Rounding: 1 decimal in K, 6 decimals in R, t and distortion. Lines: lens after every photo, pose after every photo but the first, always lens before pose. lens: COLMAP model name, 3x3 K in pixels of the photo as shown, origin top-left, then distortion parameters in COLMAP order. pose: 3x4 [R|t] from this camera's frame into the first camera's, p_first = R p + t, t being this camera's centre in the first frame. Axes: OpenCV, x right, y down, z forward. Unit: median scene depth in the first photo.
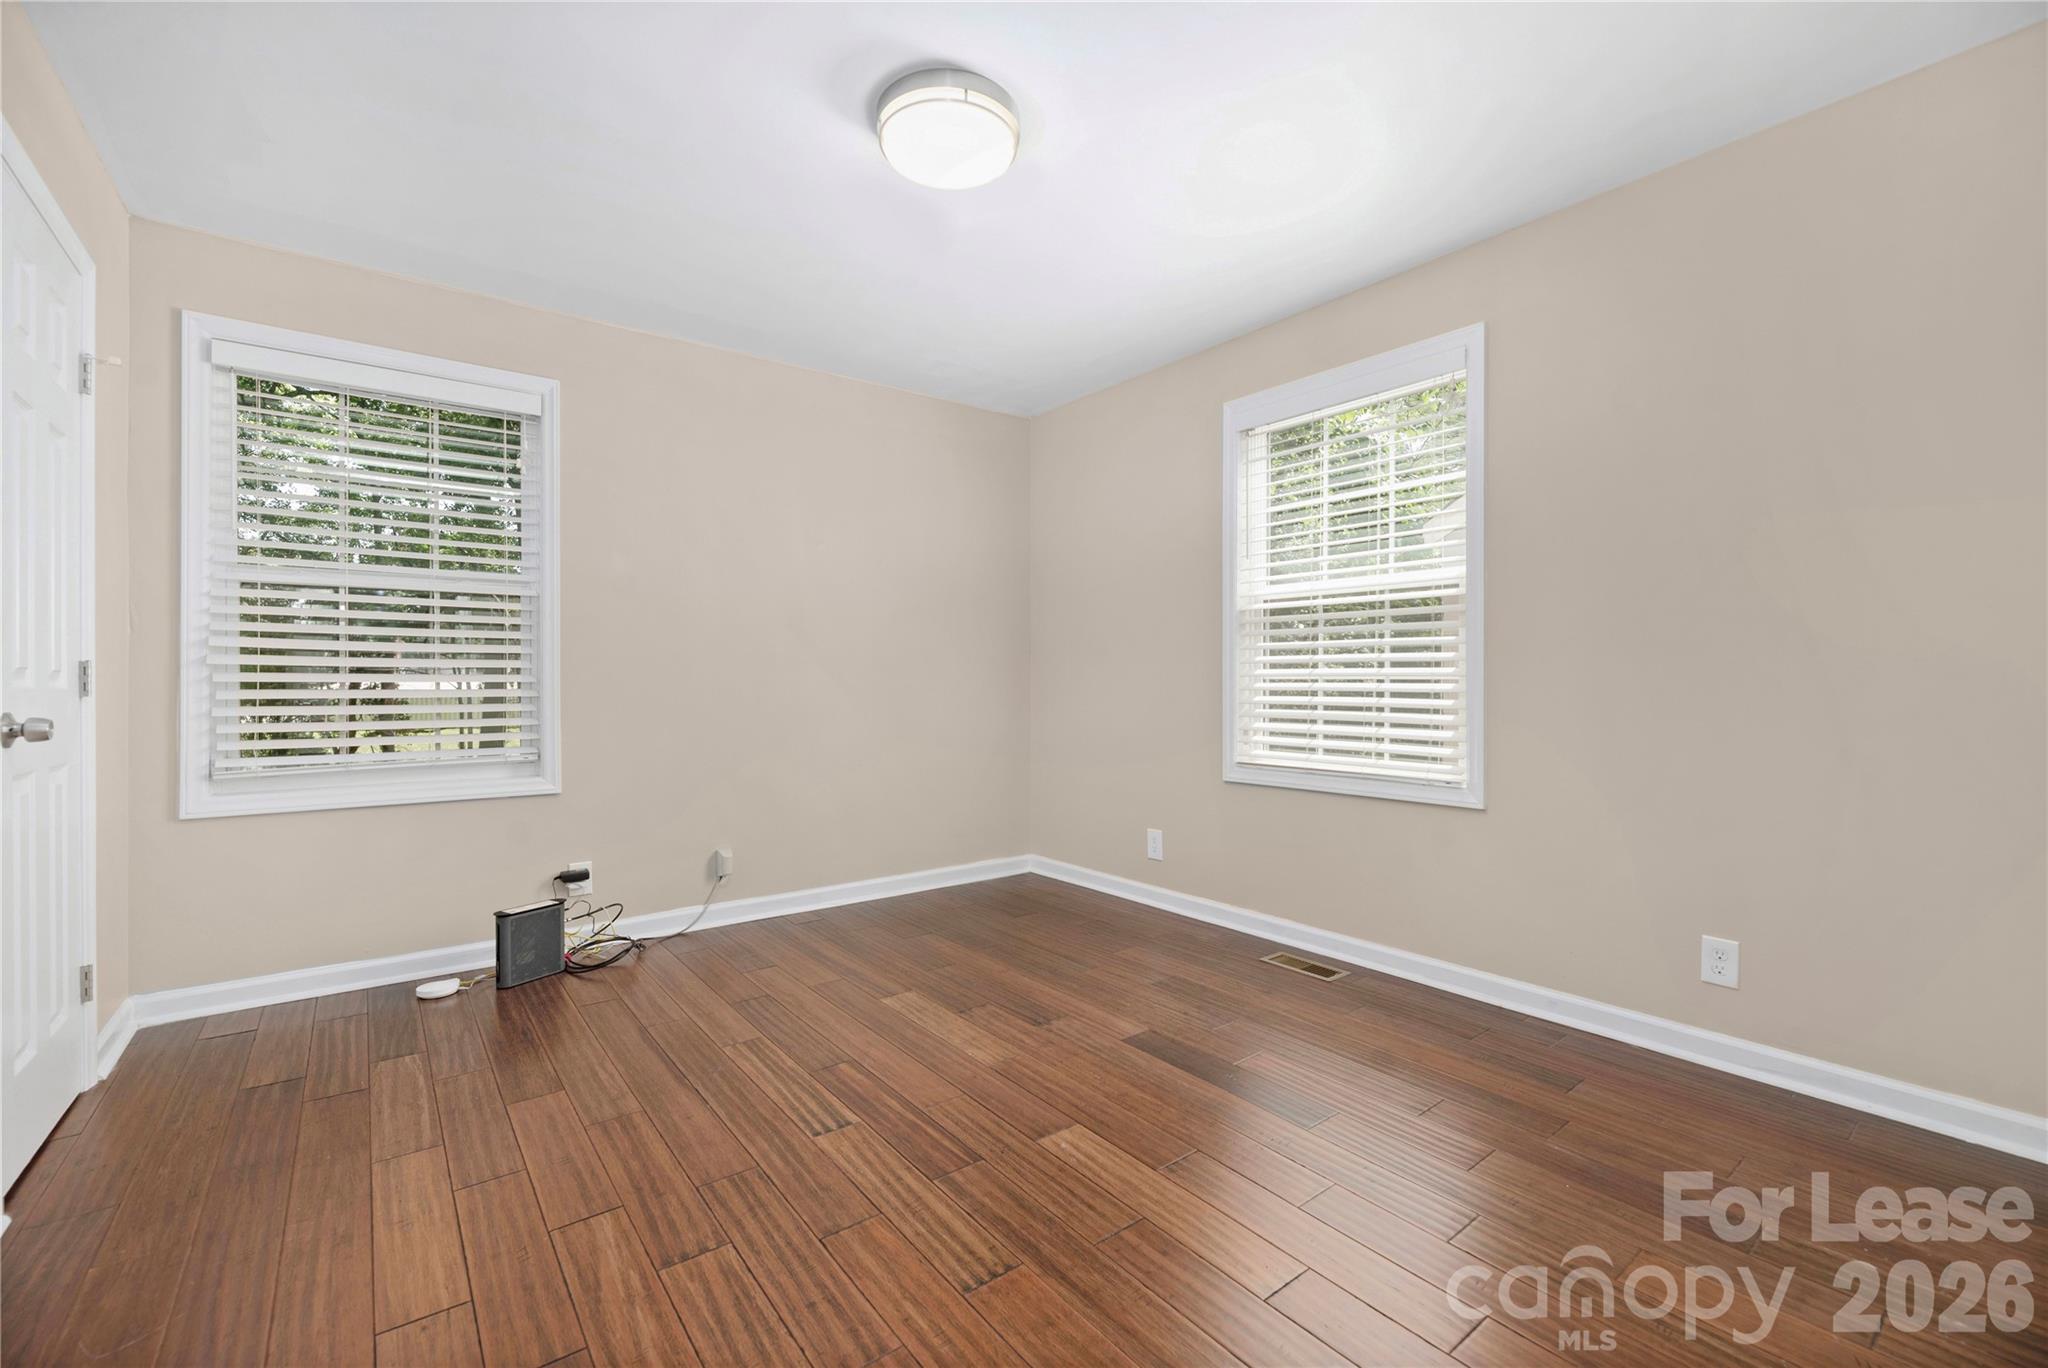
lens RADIAL K [[873.2, 0, 1020.7], [0, 873.2, 682.0], [0, 0, 1]] dist [-0.003397, -0.000508]
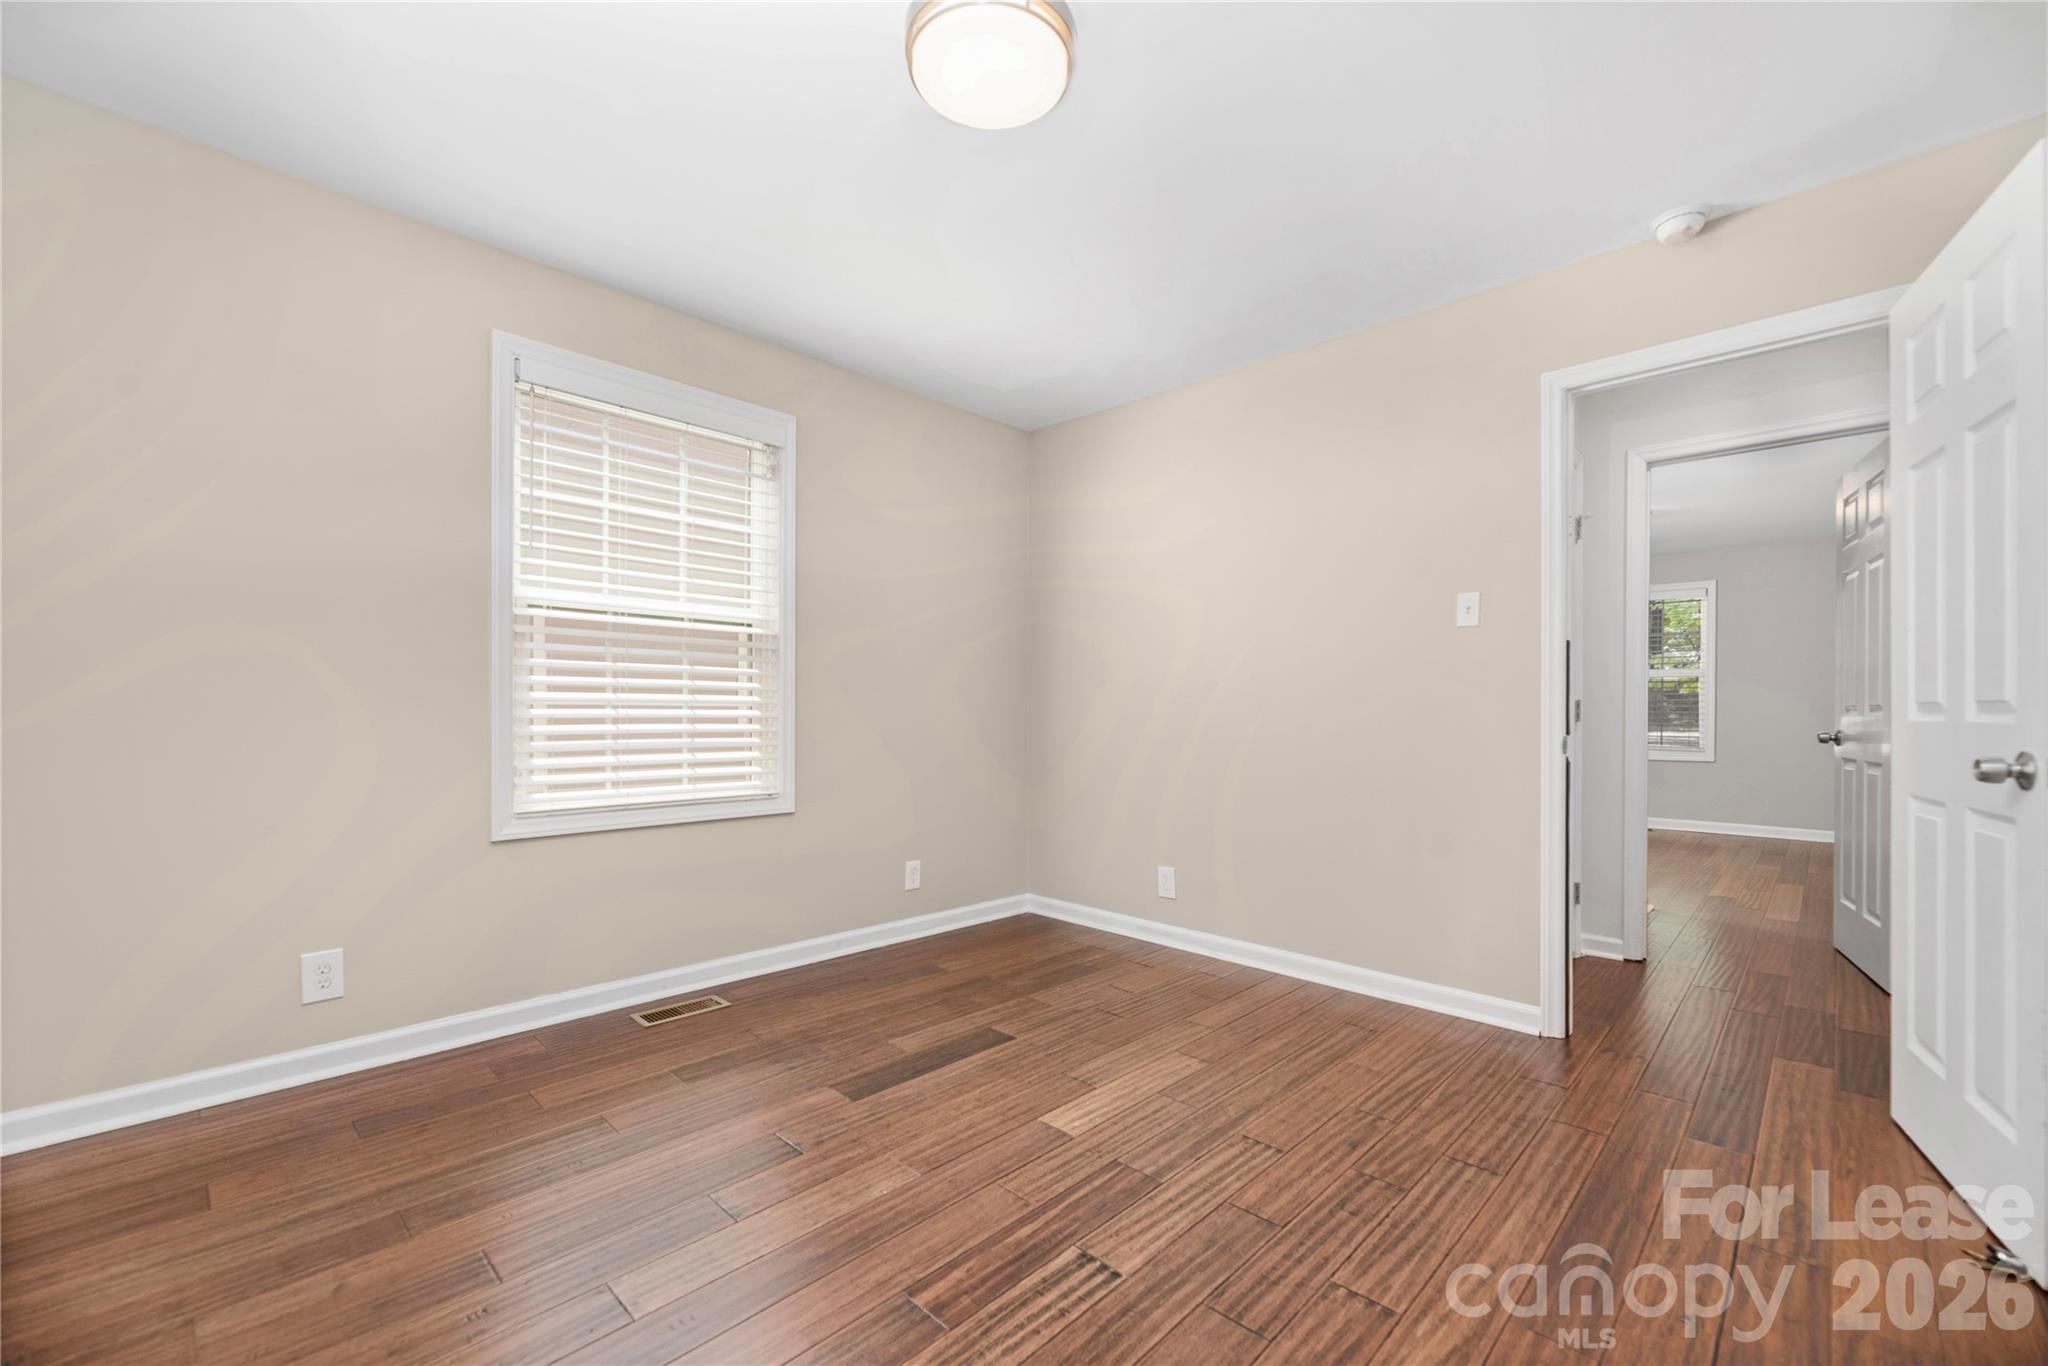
lens RADIAL K [[836.3, 0, 1037.6], [0, 836.3, 721.4], [0, 0, 1]] dist [-0.001745, 0.000557]
pose [[-0.161650, -0.015602, 0.986725, -0.728266], [-0.006309, 0.999871, 0.014776, -0.002284], [-0.986828, -0.003837, -0.161727, 0.895173]]
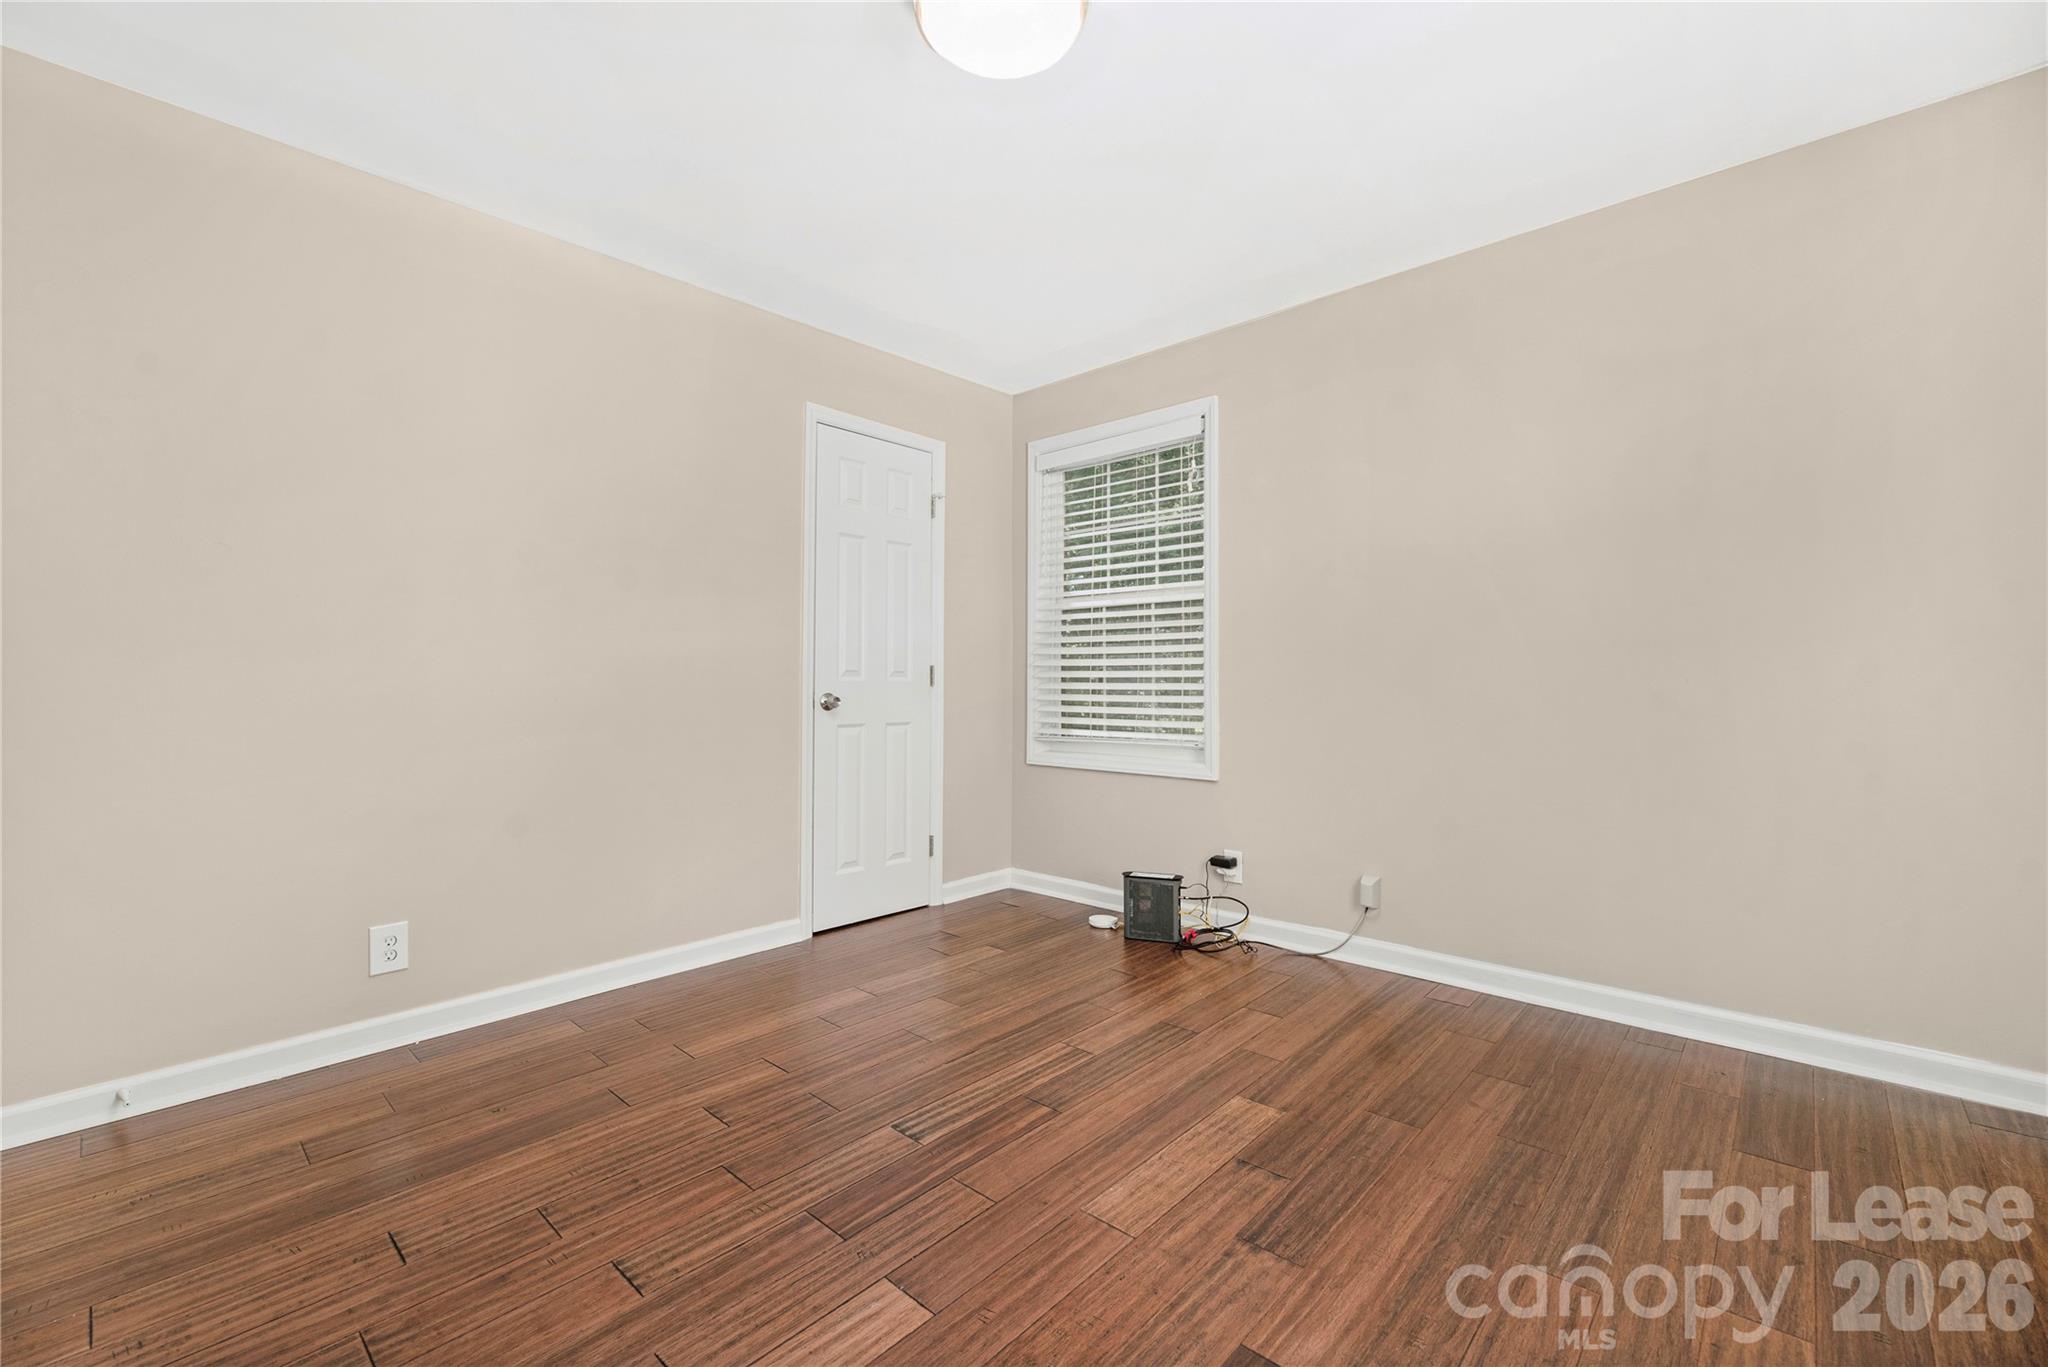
lens RADIAL K [[856.6, 0, 1019.0], [0, 856.6, 677.6], [0, 0, 1]] dist [-0.001316, -0.000318]
pose [[0.161728, 0.001013, -0.986835, 0.574454], [0.003459, 0.999993, 0.001593, -0.002095], [0.986829, -0.003671, 0.161724, 0.734107]]
